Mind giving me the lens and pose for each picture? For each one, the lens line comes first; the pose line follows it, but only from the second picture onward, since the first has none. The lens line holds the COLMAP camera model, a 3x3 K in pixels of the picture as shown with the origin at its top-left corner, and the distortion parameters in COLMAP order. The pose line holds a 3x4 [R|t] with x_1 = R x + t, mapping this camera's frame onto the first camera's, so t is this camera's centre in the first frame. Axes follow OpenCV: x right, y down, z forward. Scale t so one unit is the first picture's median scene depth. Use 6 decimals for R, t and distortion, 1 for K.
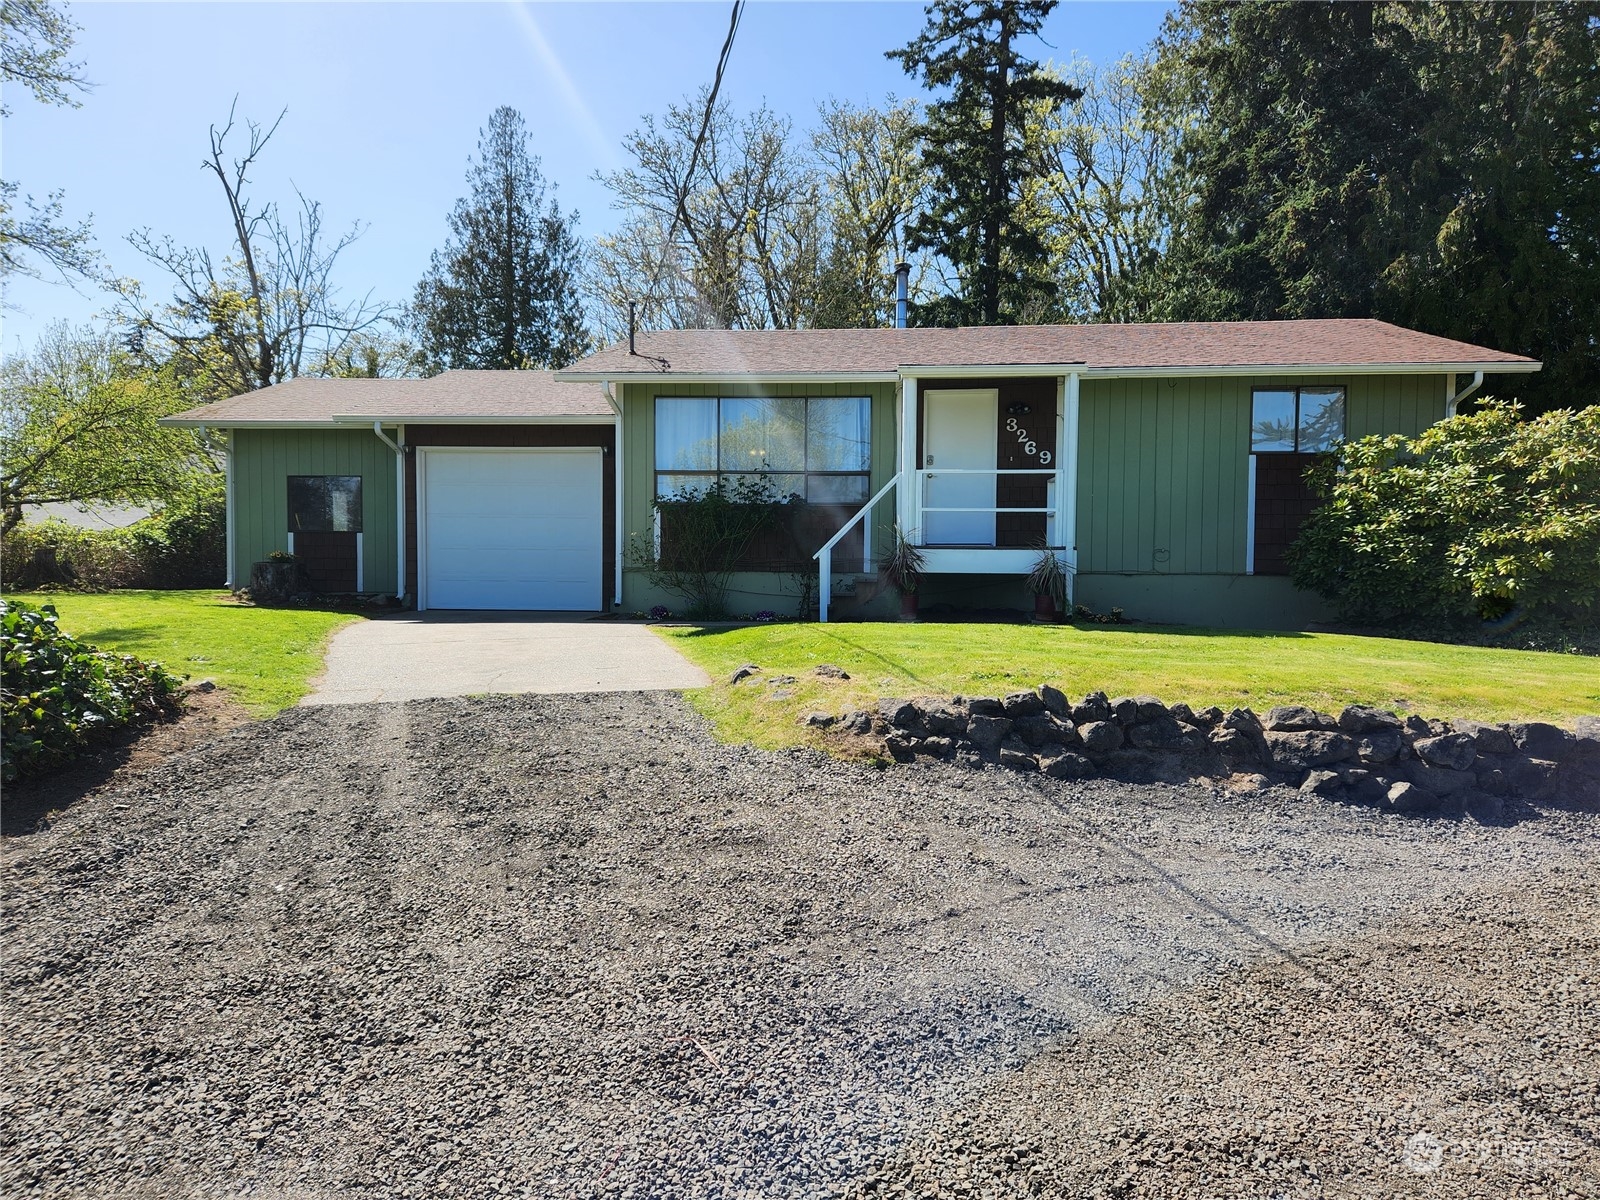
lens RADIAL K [[1118.5, 0, 800.0], [0, 1118.5, 600.0], [0, 0, 1]] dist [0.044592, -0.001784]
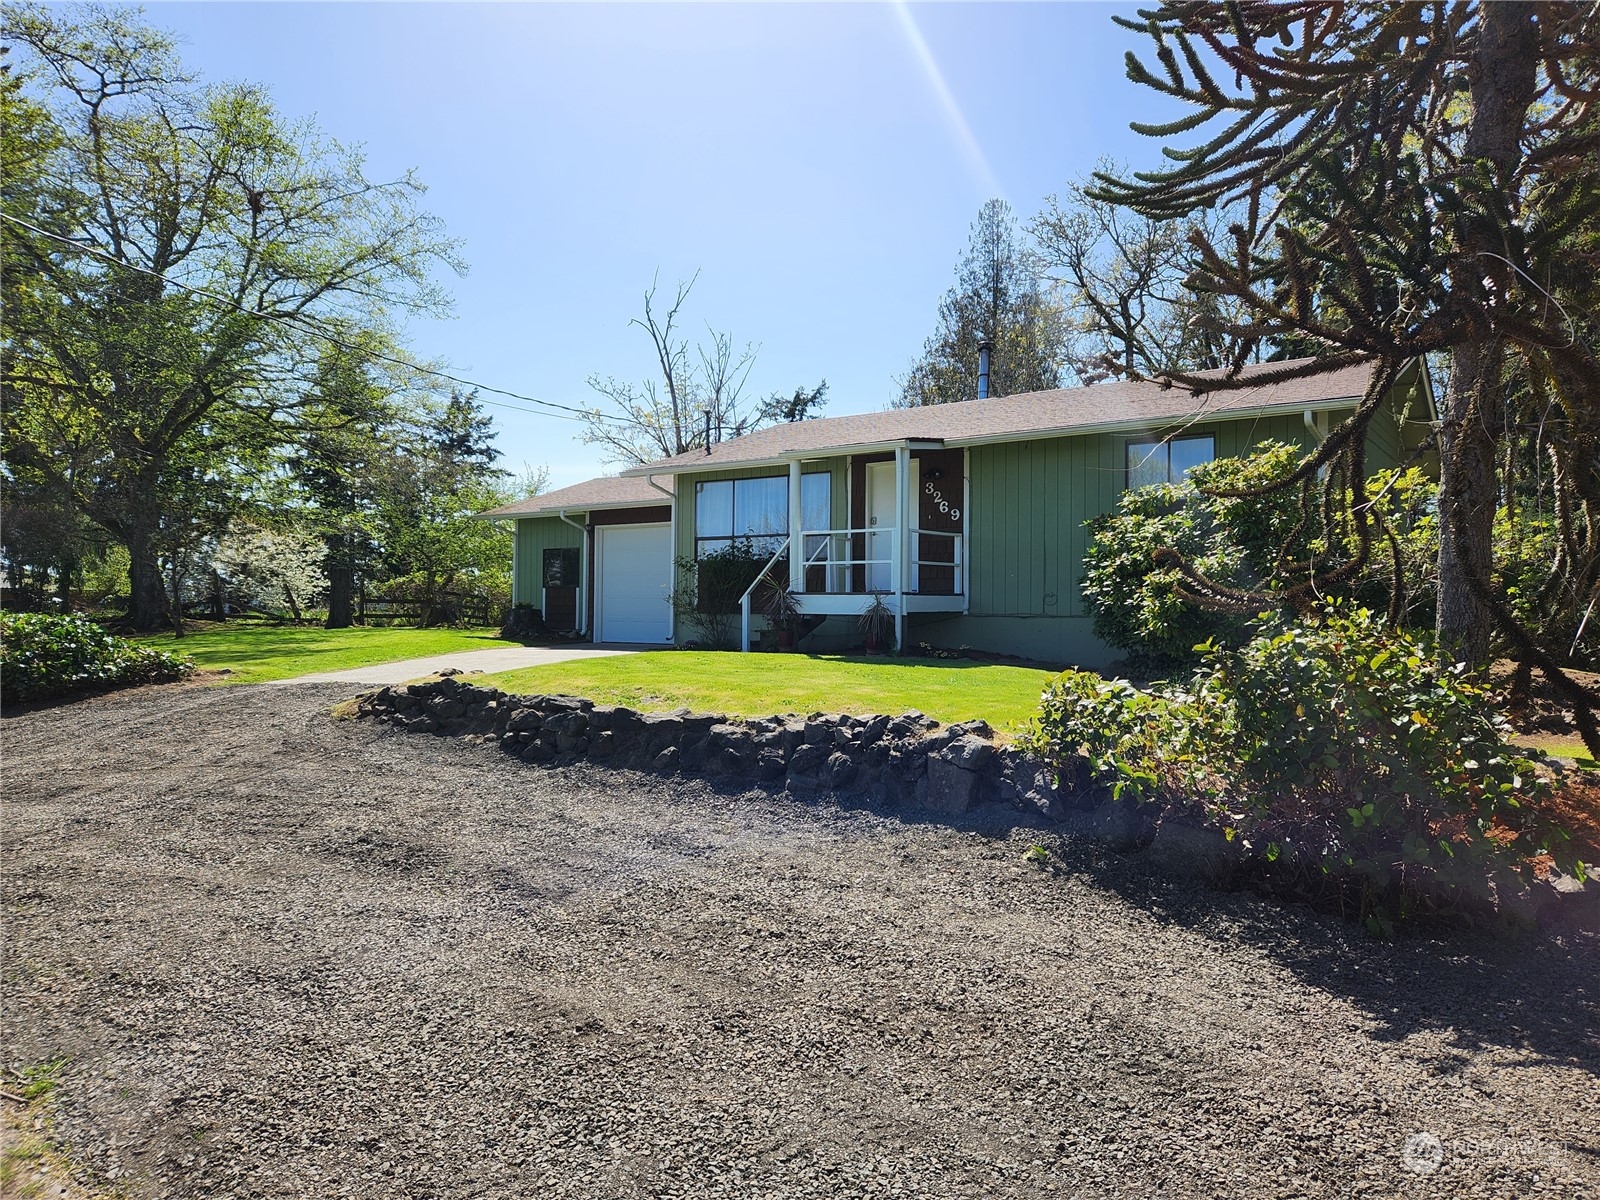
lens RADIAL K [[1118.5, 0, 800.0], [0, 1118.5, 600.0], [0, 0, 1]] dist [0.044592, -0.001784]
pose [[0.847300, -0.006368, -0.531077, 0.670420], [-0.018509, 0.998967, -0.041509, 0.010047], [0.530793, 0.045001, 0.846306, -0.045681]]
